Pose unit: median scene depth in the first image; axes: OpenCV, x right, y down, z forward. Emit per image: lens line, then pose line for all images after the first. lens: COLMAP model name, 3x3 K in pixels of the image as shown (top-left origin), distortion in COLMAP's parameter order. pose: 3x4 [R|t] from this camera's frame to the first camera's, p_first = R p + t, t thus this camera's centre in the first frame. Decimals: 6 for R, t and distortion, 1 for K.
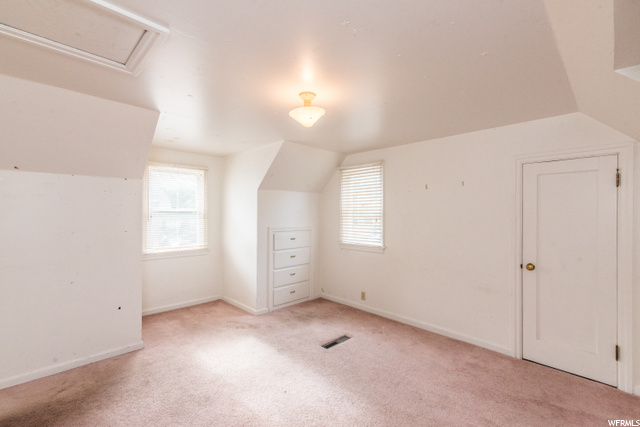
lens RADIAL K [[284.1, 0, 321.9], [0, 284.1, 212.2], [0, 0, 1]] dist [0.001667, -0.000040]
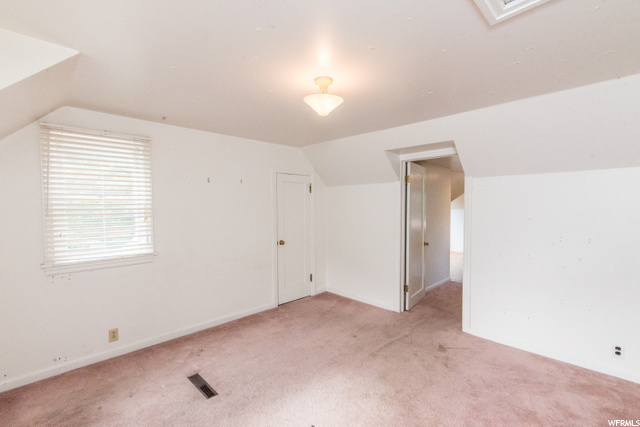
lens RADIAL K [[284.1, 0, 321.9], [0, 284.1, 212.2], [0, 0, 1]] dist [0.001667, -0.000040]
pose [[-0.001871, -0.032760, 0.999461, -0.539682], [-0.002514, 0.999460, 0.032755, -0.012679], [-0.999995, -0.002452, -0.001952, 0.559969]]
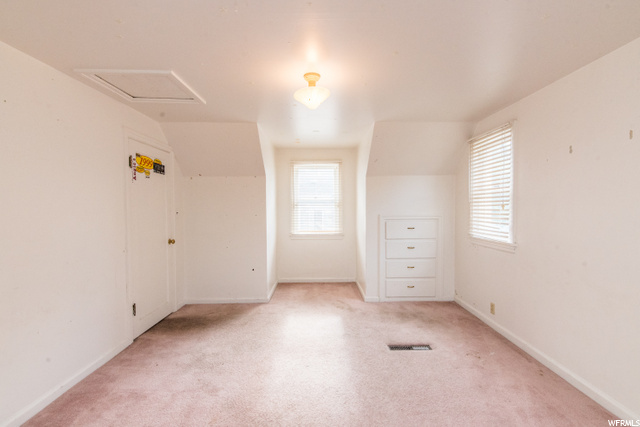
lens RADIAL K [[290.4, 0, 321.4], [0, 290.4, 215.5], [0, 0, 1]] dist [0.002750, 0.000265]
pose [[0.719535, 0.012287, -0.694347, 0.375066], [0.013323, 0.999415, 0.031492, 0.022739], [0.694328, -0.031910, 0.718951, 0.160549]]
